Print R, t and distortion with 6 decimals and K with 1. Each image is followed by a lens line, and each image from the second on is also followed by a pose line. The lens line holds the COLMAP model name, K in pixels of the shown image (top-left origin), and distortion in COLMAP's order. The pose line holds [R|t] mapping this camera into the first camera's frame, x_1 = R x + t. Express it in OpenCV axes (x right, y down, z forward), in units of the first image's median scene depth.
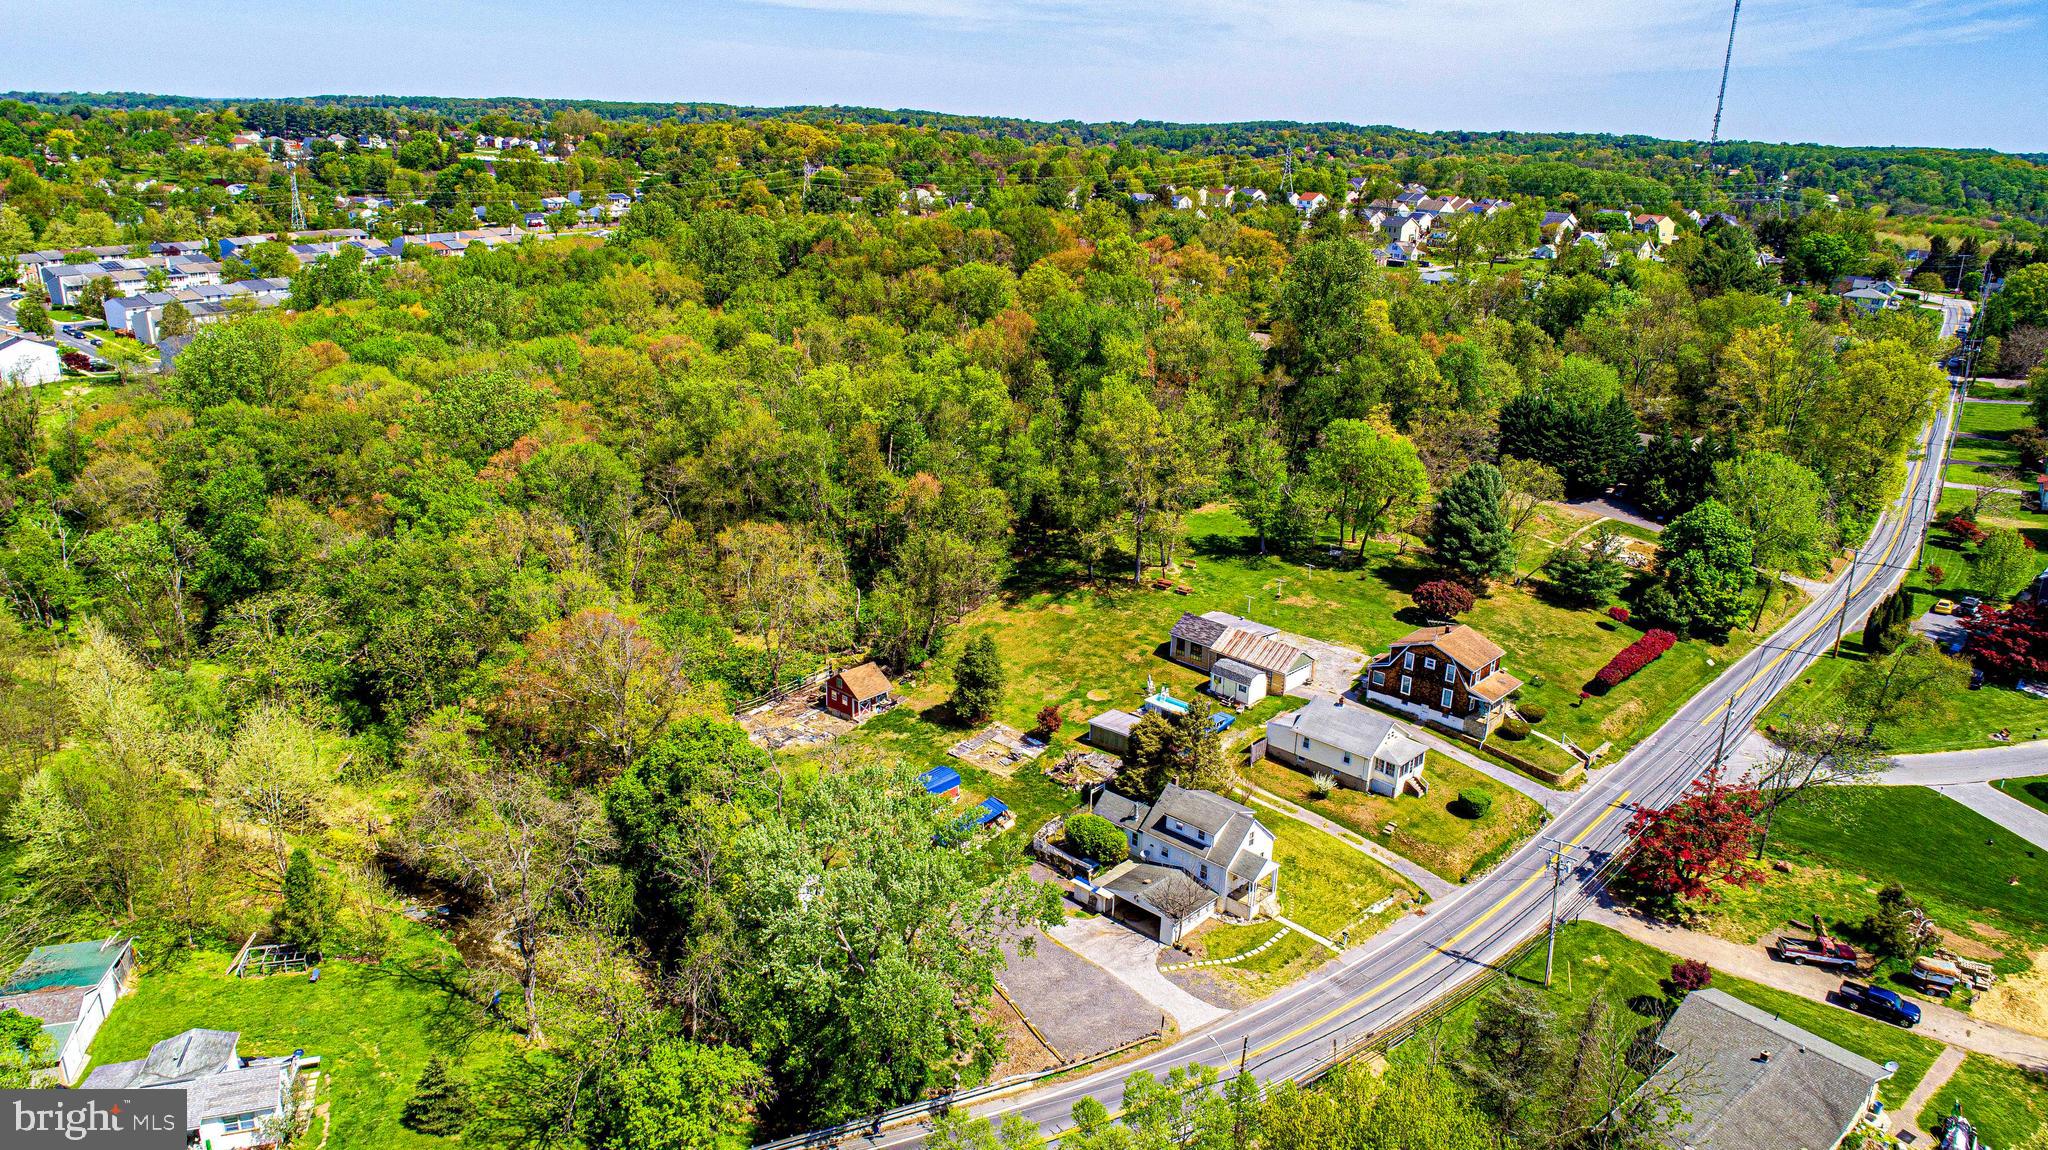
lens RADIAL K [[1368.2, 0, 1019.4], [0, 1368.2, 575.6], [0, 0, 1]] dist [-0.016396, 0.007127]
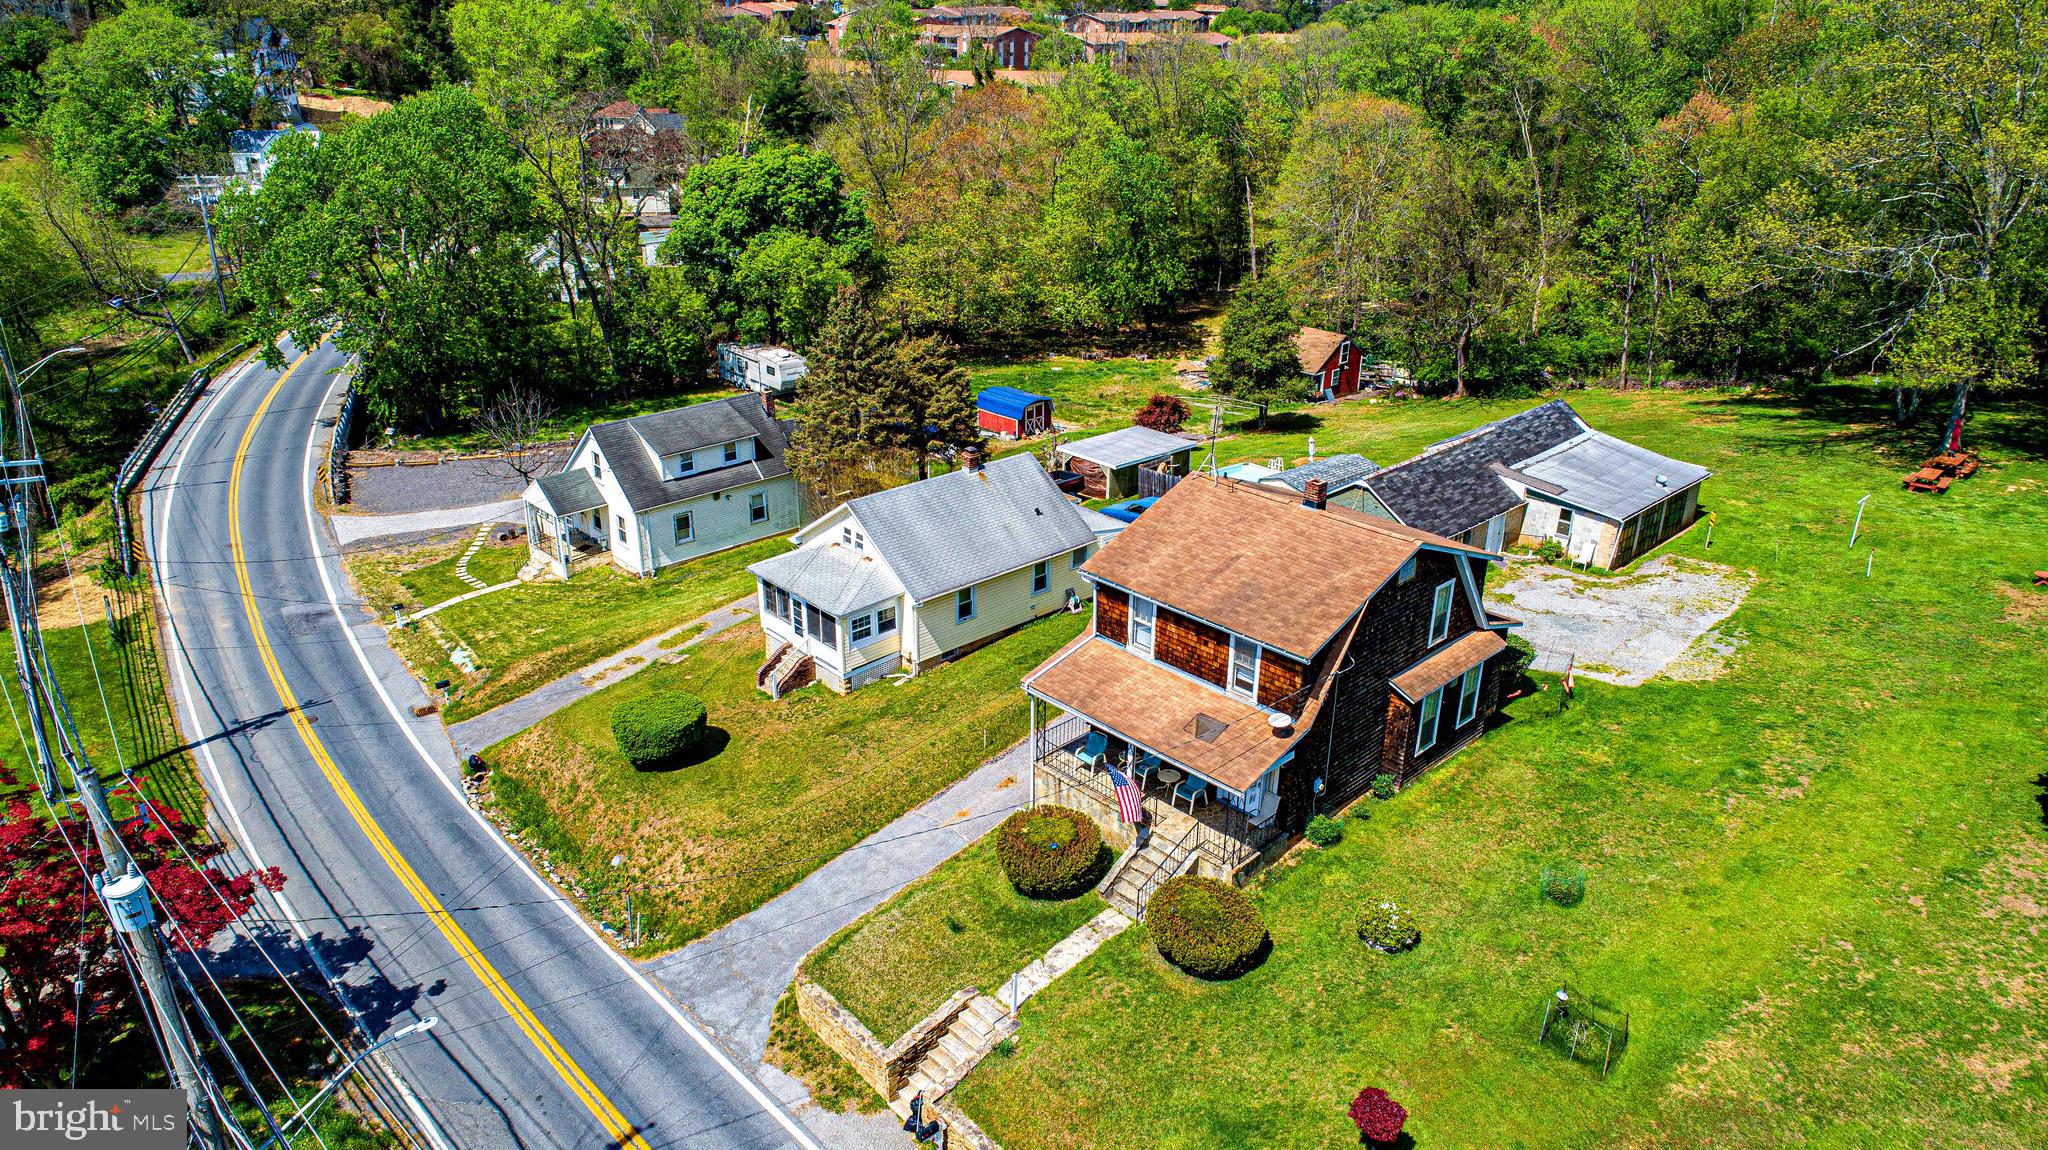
lens RADIAL K [[1368.2, 0, 1024.3], [0, 1368.2, 576.5], [0, 0, 1]] dist [-0.016396, 0.007127]
pose [[-0.060519, 0.371988, -0.926263, 0.584916], [-0.328058, 0.869001, 0.370426, -0.026783], [0.942717, 0.326285, 0.069442, 0.962943]]
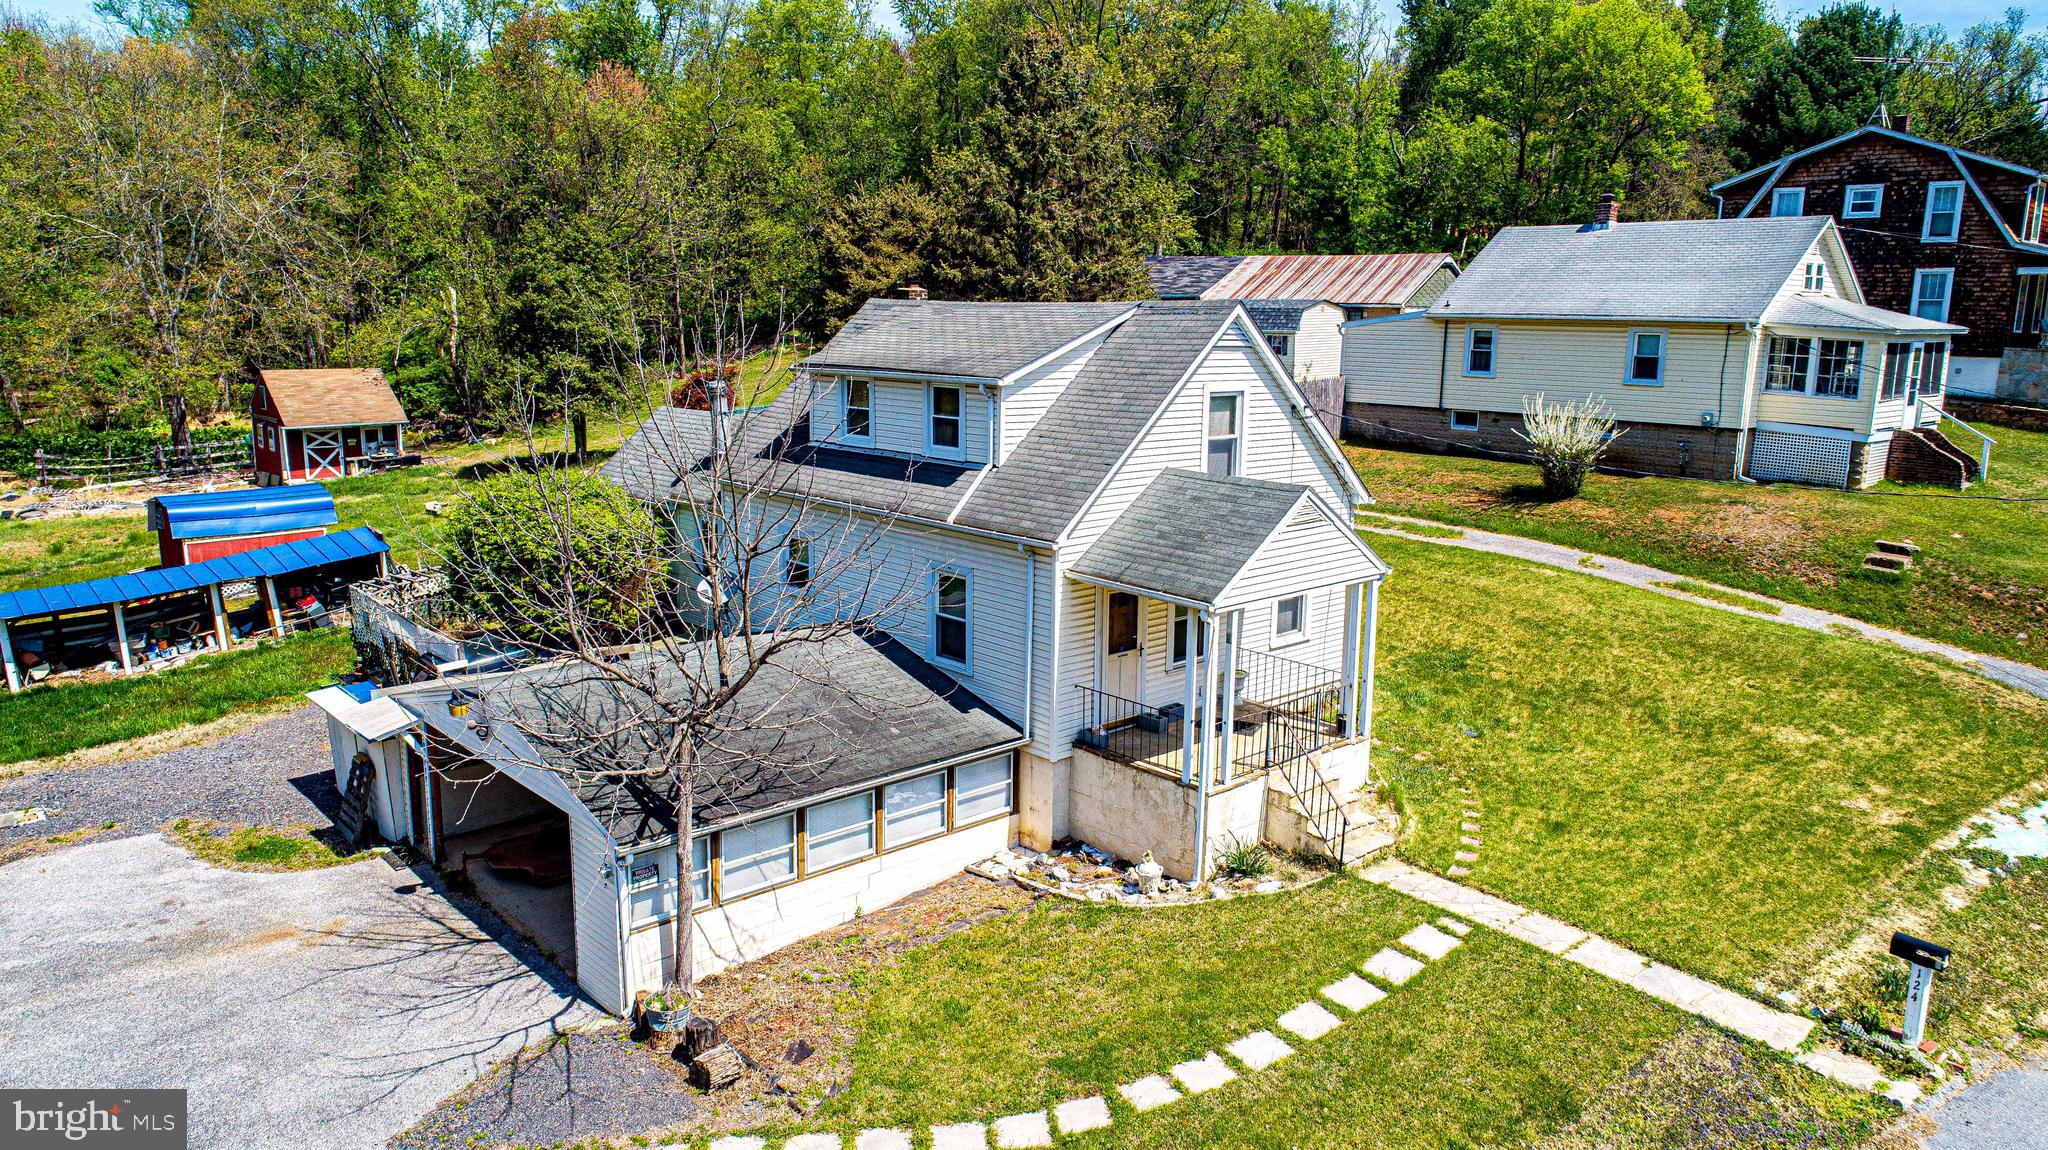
lens RADIAL K [[1368.2, 0, 1029.2], [0, 1368.2, 574.2], [0, 0, 1]] dist [-0.016396, 0.007127]
pose [[0.997248, 0.003191, -0.074064, 0.133201], [-0.012989, 0.991139, -0.132189, 0.197957], [0.072986, 0.132787, 0.988454, 0.696307]]
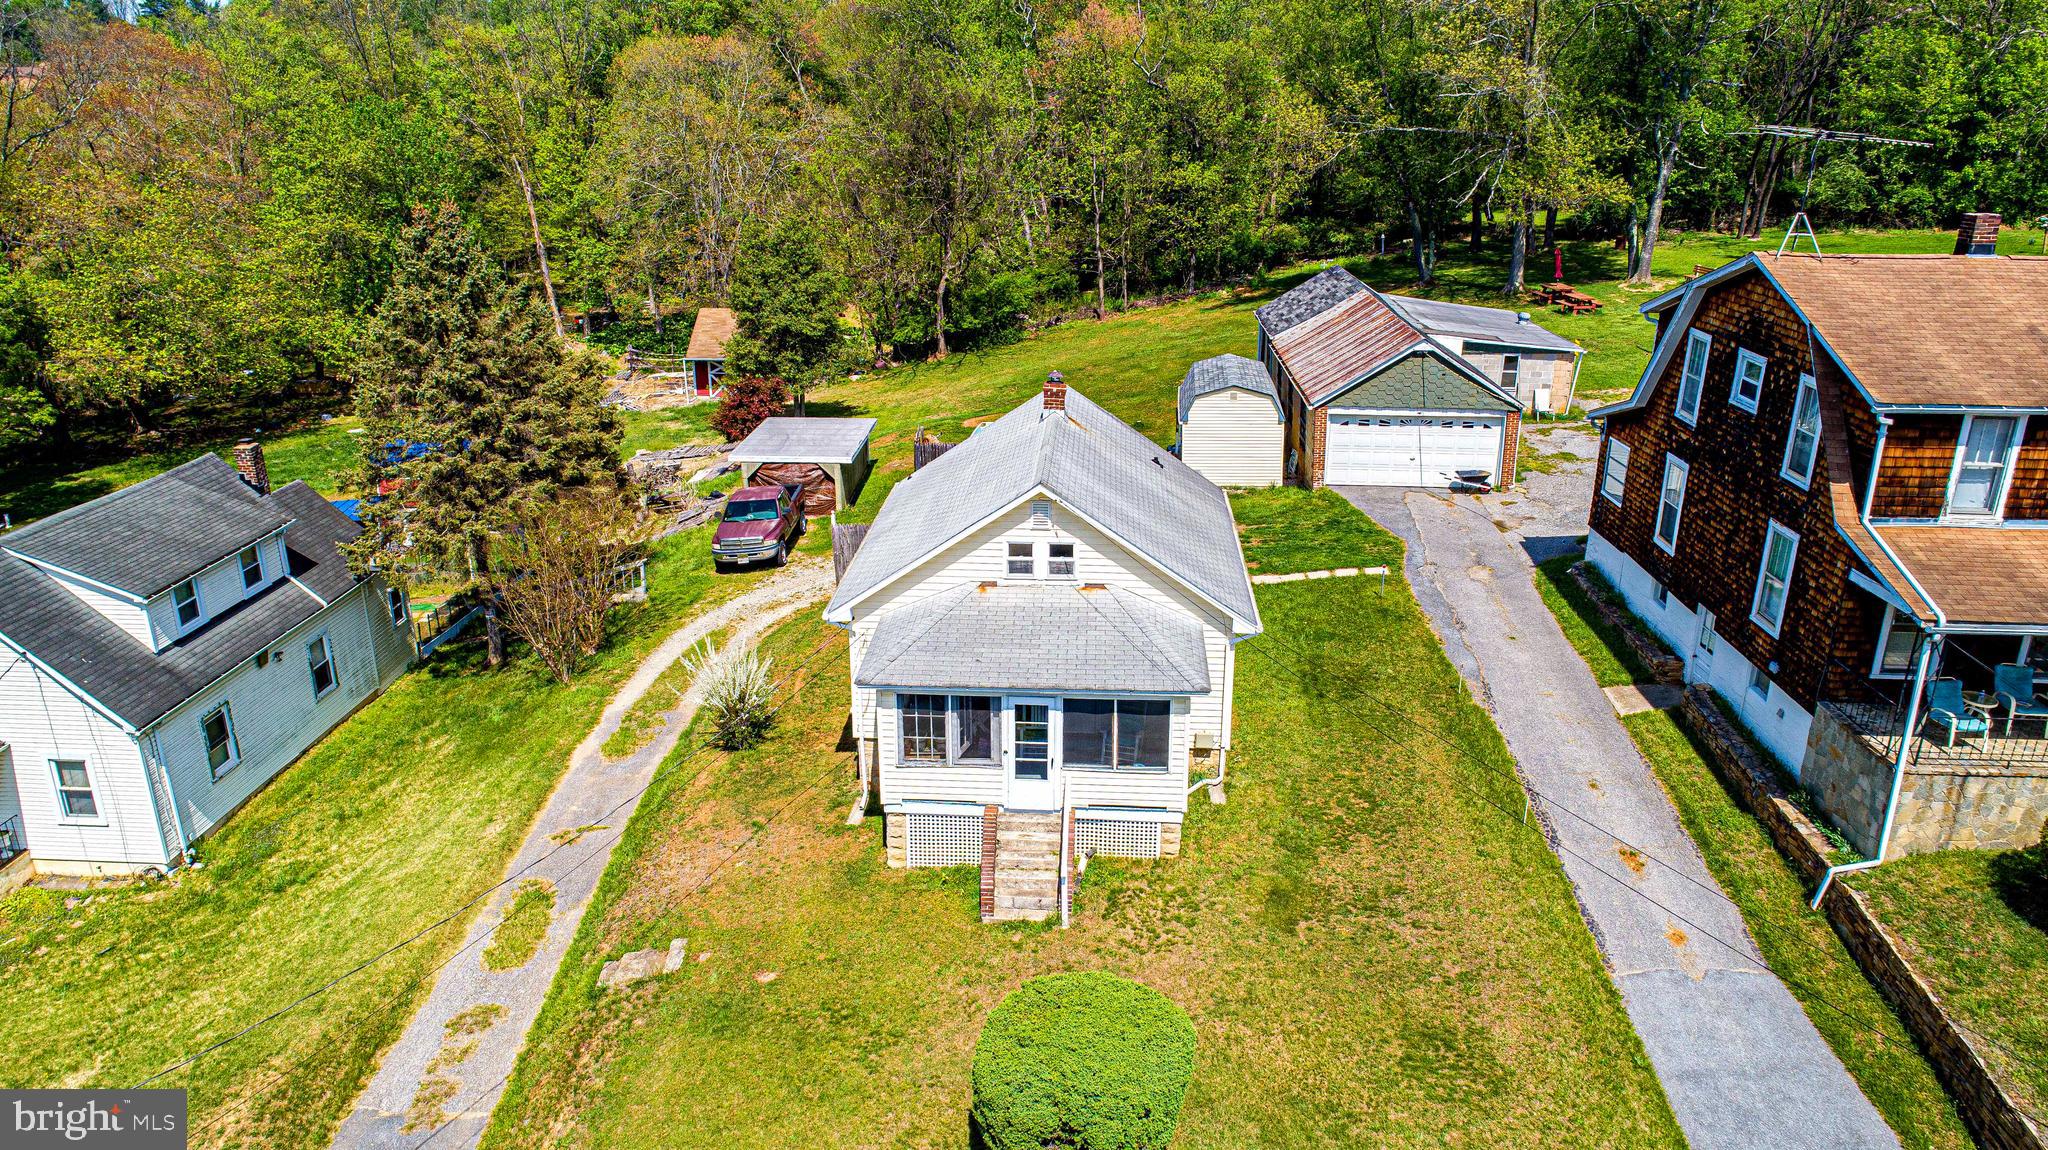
lens RADIAL K [[1368.2, 0, 1026.9], [0, 1368.2, 577.4], [0, 0, 1]] dist [-0.016396, 0.007127]
pose [[0.649693, 0.236367, -0.722516, 0.382521], [-0.229867, 0.967024, 0.109658, 0.093612], [0.724610, 0.094839, 0.682602, 0.821586]]
